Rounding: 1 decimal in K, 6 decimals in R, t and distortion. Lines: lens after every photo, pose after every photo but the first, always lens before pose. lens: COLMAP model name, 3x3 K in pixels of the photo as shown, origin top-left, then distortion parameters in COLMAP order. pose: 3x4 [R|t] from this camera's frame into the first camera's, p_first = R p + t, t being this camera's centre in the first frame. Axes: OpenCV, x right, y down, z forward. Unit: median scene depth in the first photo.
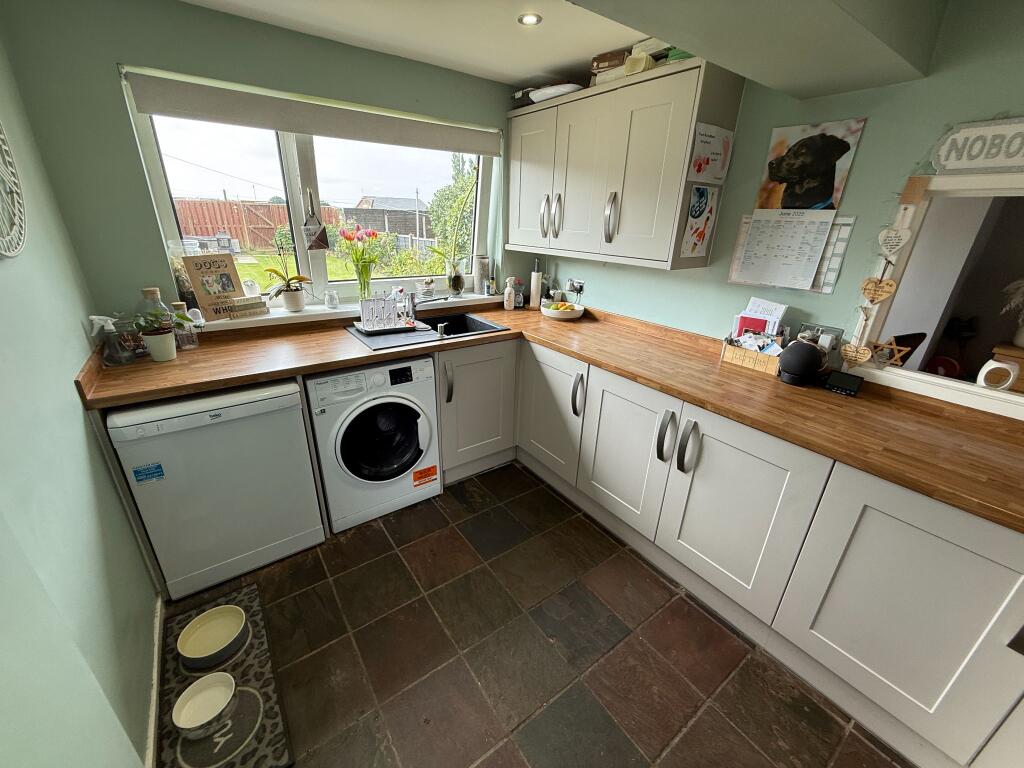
lens RADIAL K [[407.3, 0, 508.7], [0, 407.3, 382.6], [0, 0, 1]] dist [-0.002539, 0.000830]
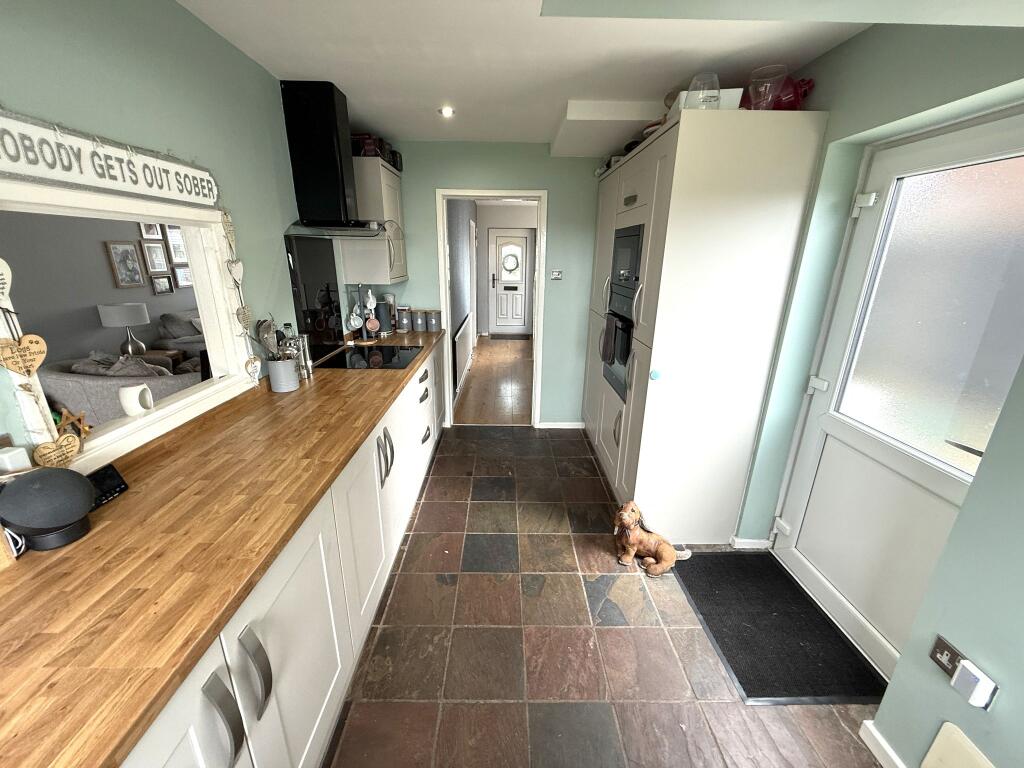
lens RADIAL K [[407.3, 0, 508.7], [0, 407.3, 382.6], [0, 0, 1]] dist [-0.002539, 0.000830]
pose [[-0.814395, -0.212855, 0.539864, -0.030351], [0.184366, 0.787200, 0.588494, -0.324615], [-0.550245, 0.578800, -0.601848, 0.761765]]
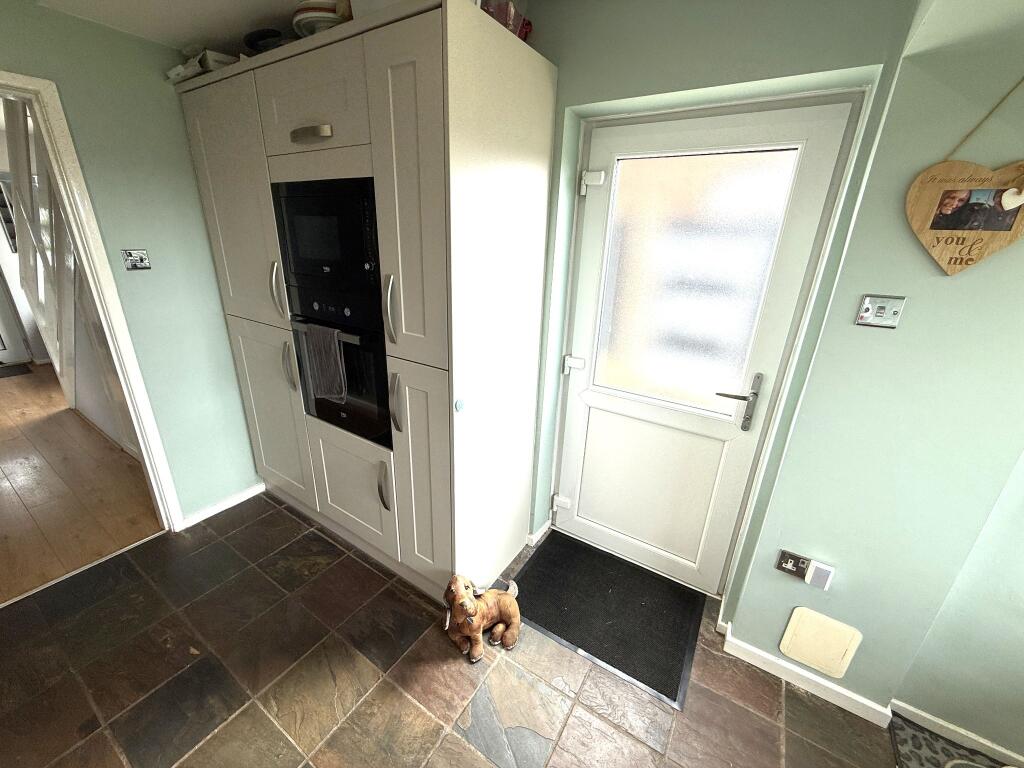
lens RADIAL K [[407.3, 0, 508.7], [0, 407.3, 382.6], [0, 0, 1]] dist [-0.002539, 0.000830]
pose [[-0.929716, 0.066627, -0.362201, 0.407315], [-0.192735, 0.750036, 0.632692, -0.168288], [0.313819, 0.658033, -0.684478, 0.421690]]
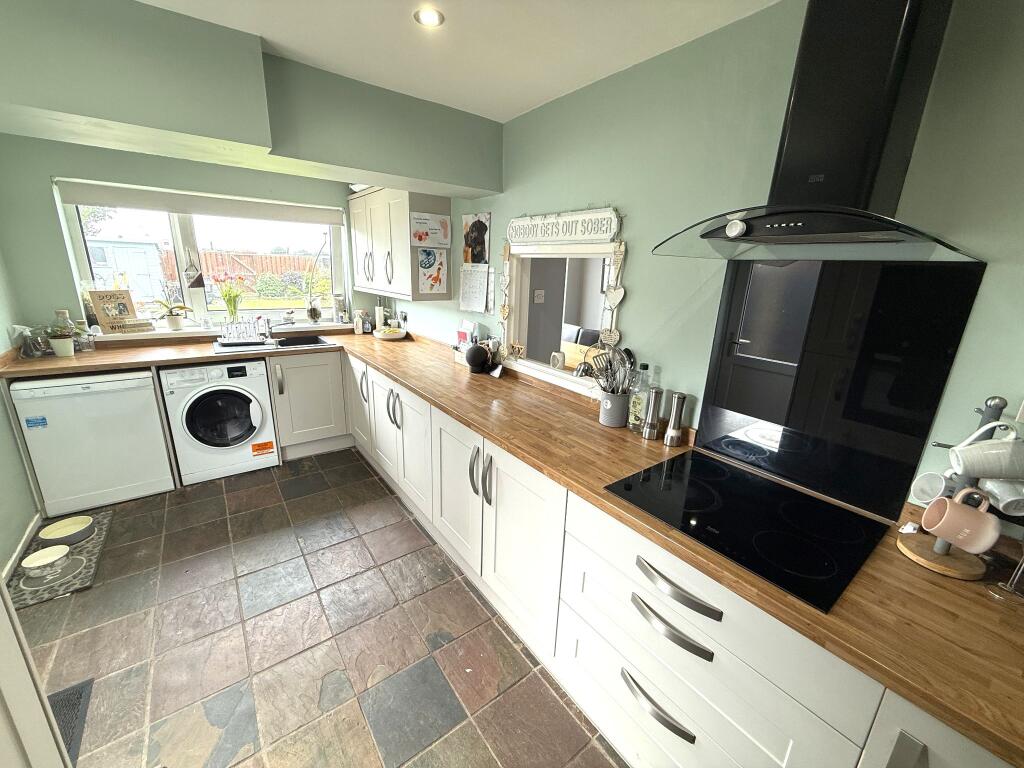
lens RADIAL K [[407.3, 0, 508.7], [0, 407.3, 382.6], [0, 0, 1]] dist [-0.002539, 0.000830]
pose [[0.999868, 0.002143, 0.016101, 0.692621], [-0.000354, 0.993901, -0.110273, 0.183504], [-0.016239, 0.110253, 0.993771, -0.460026]]
